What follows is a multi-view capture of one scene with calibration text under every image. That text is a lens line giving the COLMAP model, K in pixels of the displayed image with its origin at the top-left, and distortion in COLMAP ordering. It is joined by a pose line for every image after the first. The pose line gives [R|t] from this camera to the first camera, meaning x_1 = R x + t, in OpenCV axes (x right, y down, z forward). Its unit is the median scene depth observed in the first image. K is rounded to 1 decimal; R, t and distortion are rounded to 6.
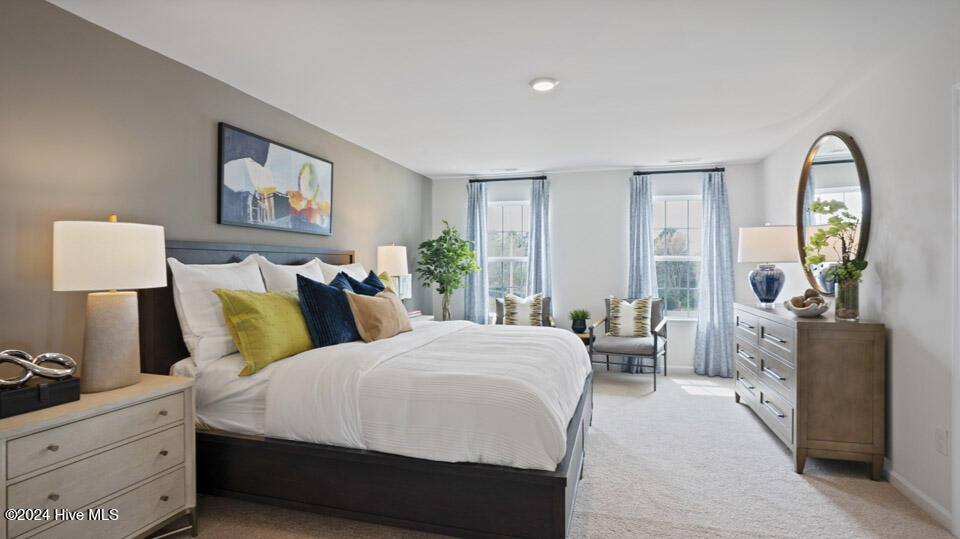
lens RADIAL K [[492.2, 0, 480.0], [0, 492.2, 269.5], [0, 0, 1]] dist [0.000959, 0.000286]
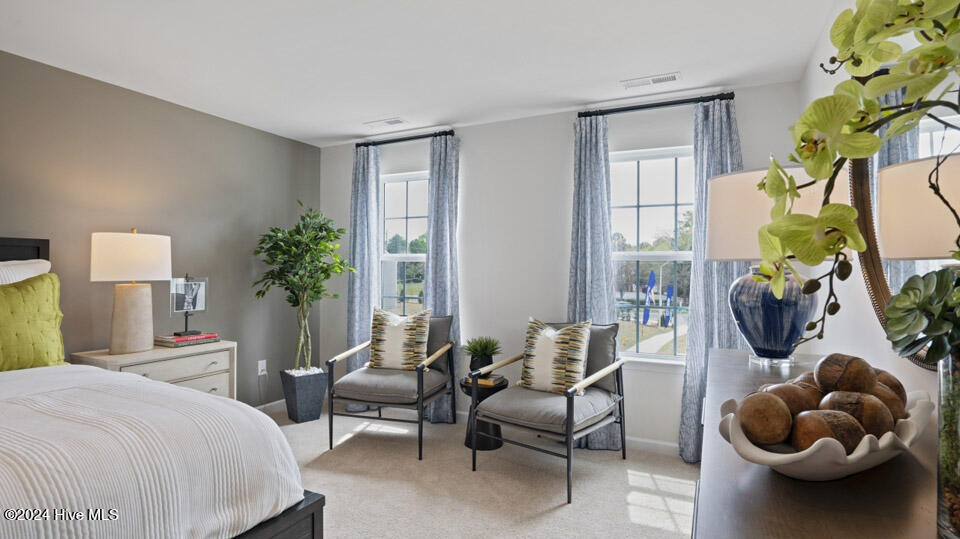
lens RADIAL K [[468.3, 0, 480.0], [0, 468.3, 269.5], [0, 0, 1]] dist [-0.001319, -0.000188]
pose [[0.982100, 0.010346, -0.188077, 0.312340], [-0.011756, 0.999911, -0.006382, -0.001428], [0.187994, 0.008479, 0.982134, 0.425705]]
